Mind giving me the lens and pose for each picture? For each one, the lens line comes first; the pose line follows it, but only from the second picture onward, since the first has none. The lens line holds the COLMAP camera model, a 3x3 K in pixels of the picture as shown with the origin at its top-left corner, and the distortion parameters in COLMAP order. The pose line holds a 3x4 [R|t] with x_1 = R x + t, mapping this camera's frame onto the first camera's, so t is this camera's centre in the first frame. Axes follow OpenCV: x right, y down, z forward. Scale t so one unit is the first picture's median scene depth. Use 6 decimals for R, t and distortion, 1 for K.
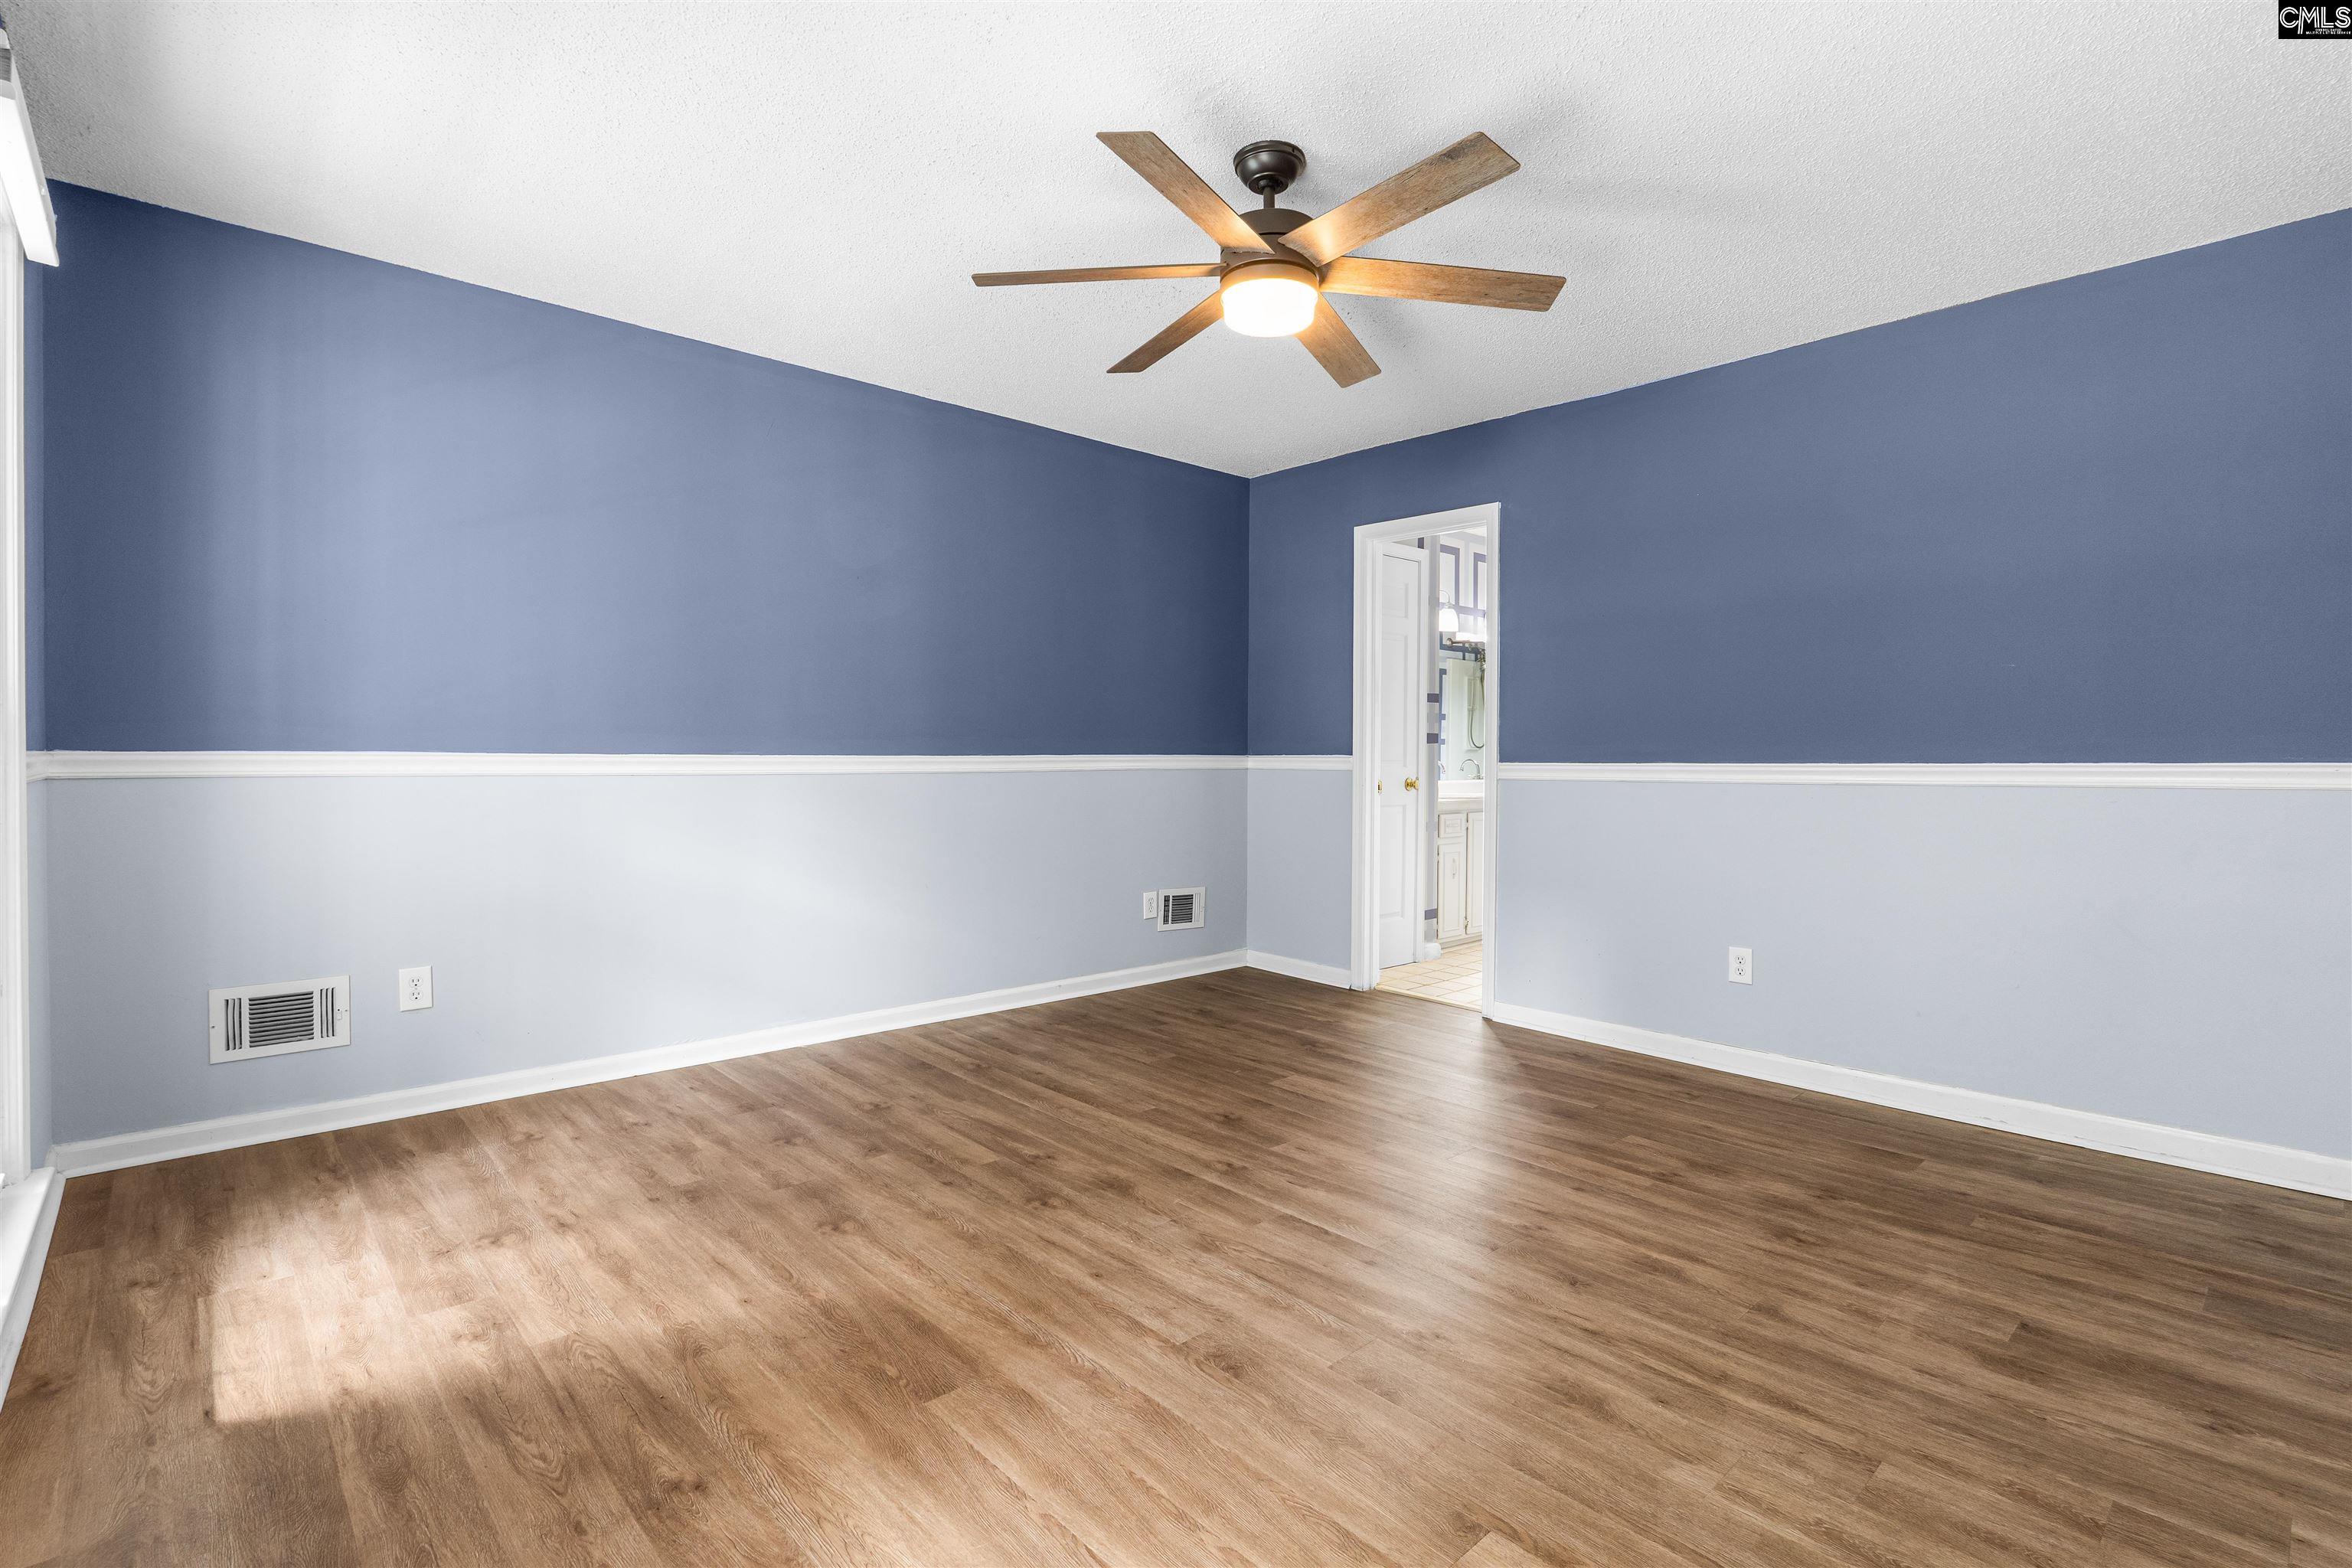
lens RADIAL K [[1087.9, 0, 1197.1], [0, 1087.9, 768.9], [0, 0, 1]] dist [-0.009781, -0.000406]
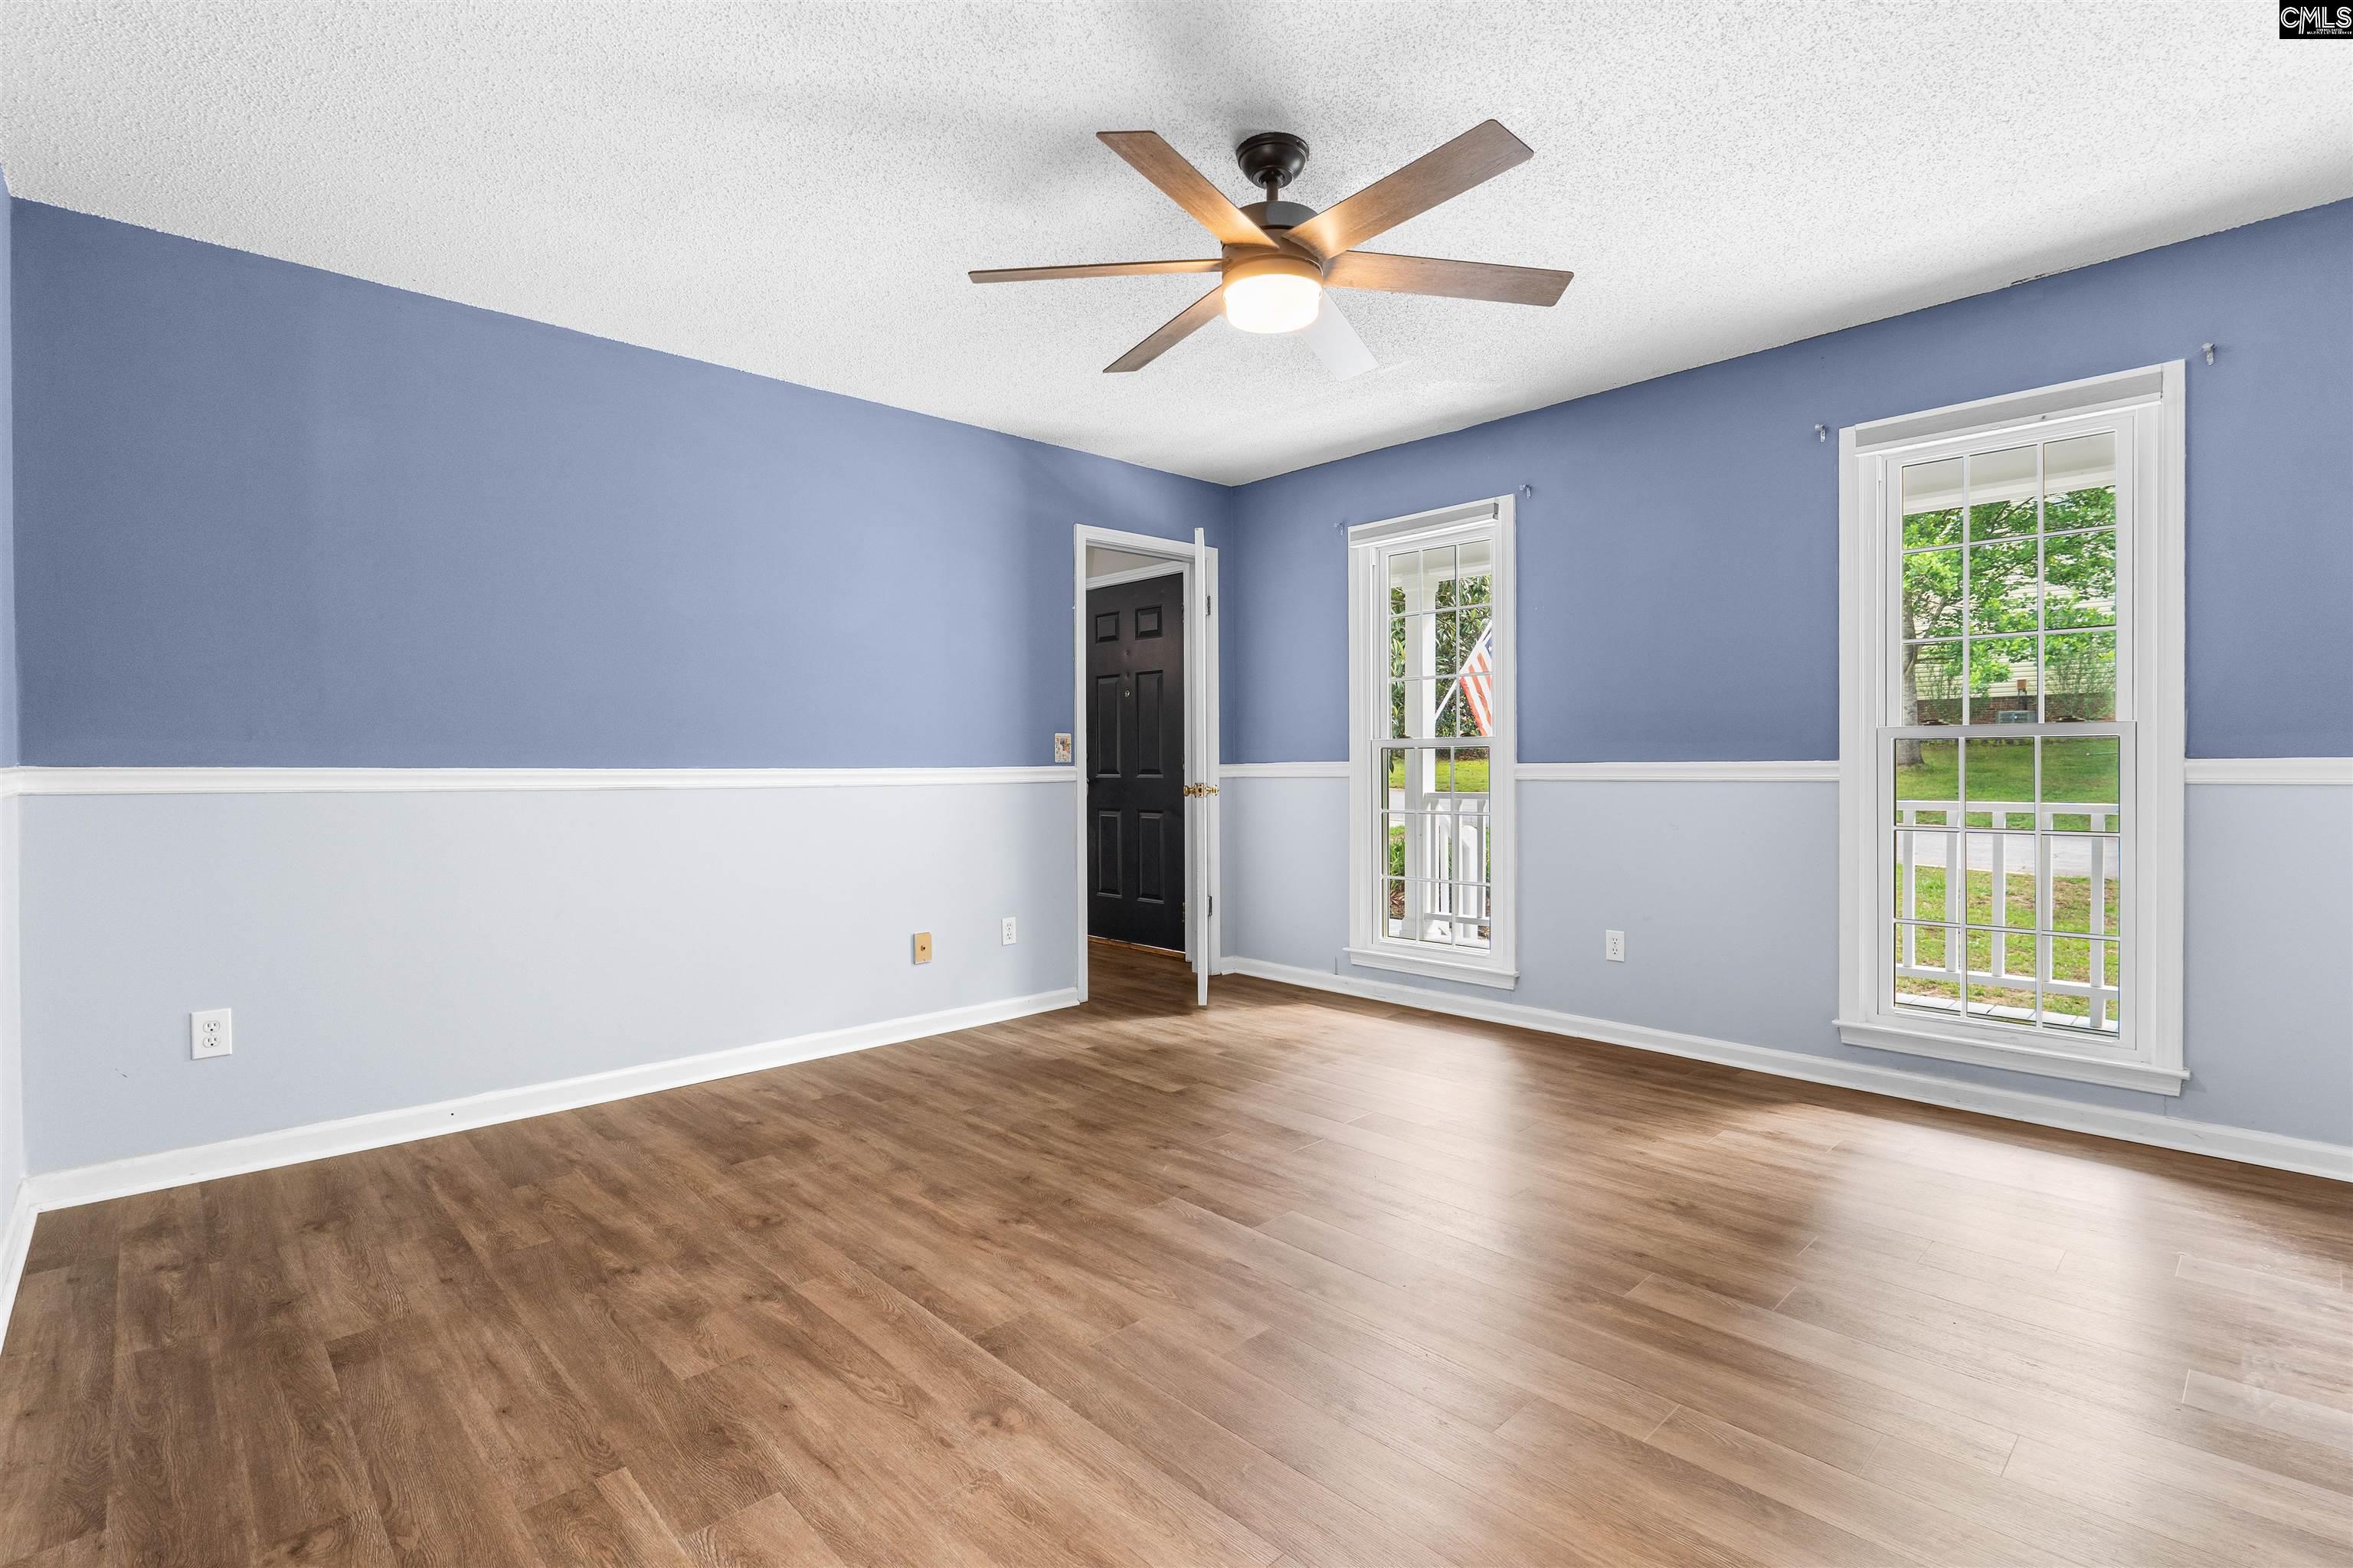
lens RADIAL K [[1088.4, 0, 1171.8], [0, 1088.4, 781.3], [0, 0, 1]] dist [-0.009781, -0.000406]
pose [[-0.999991, 0.000134, 0.004342, 0.171176], [0.000228, 0.999769, 0.021495, -0.016655], [-0.004338, 0.021496, -0.999760, 2.244494]]
